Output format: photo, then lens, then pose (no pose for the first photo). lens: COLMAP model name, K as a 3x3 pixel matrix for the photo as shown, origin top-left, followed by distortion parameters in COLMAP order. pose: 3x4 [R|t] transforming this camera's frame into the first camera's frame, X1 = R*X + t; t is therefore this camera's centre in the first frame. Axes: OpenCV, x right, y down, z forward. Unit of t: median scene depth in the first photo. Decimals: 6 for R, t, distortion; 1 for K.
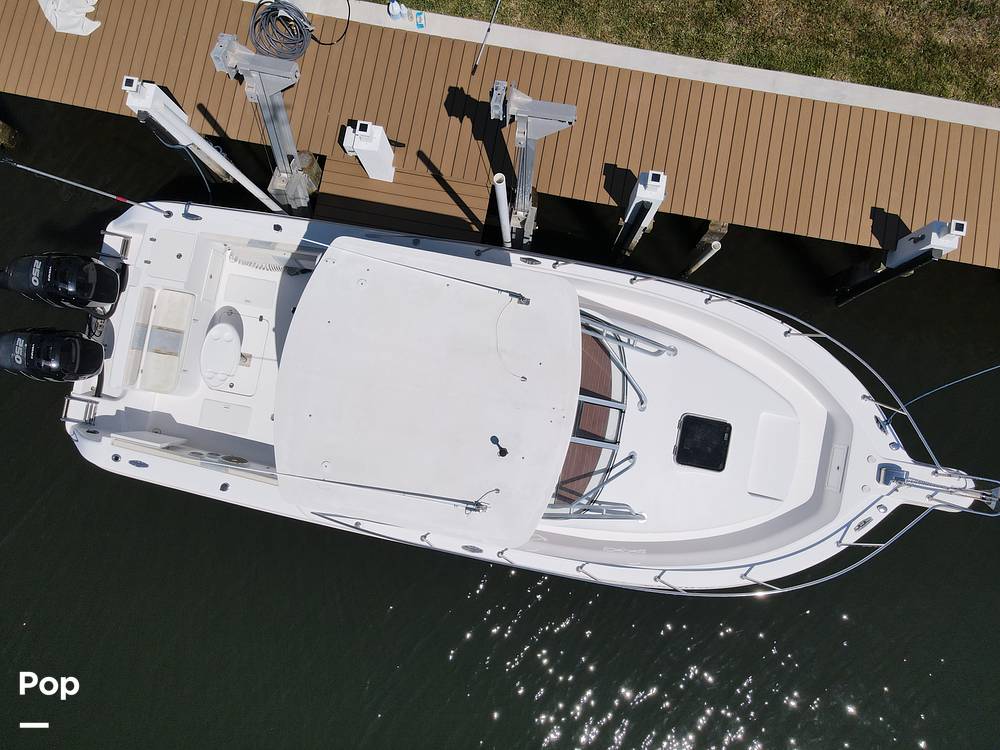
lens RADIAL K [[728.1, 0, 498.5], [0, 728.1, 377.7], [0, 0, 1]] dist [0.013818, -0.002813]
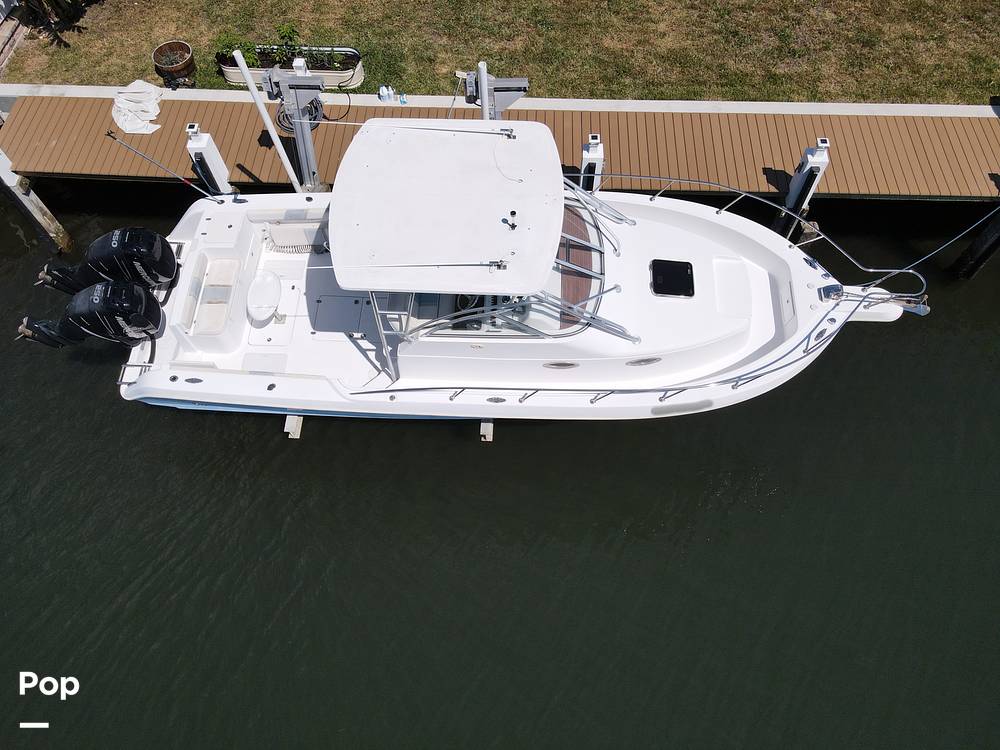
lens RADIAL K [[728.1, 0, 498.5], [0, 728.1, 377.7], [0, 0, 1]] dist [0.013818, -0.002813]
pose [[0.990233, -0.121054, 0.069166, -0.100587], [0.138476, 0.911610, -0.387030, 0.602919], [-0.016201, 0.392828, 0.919469, -0.048015]]
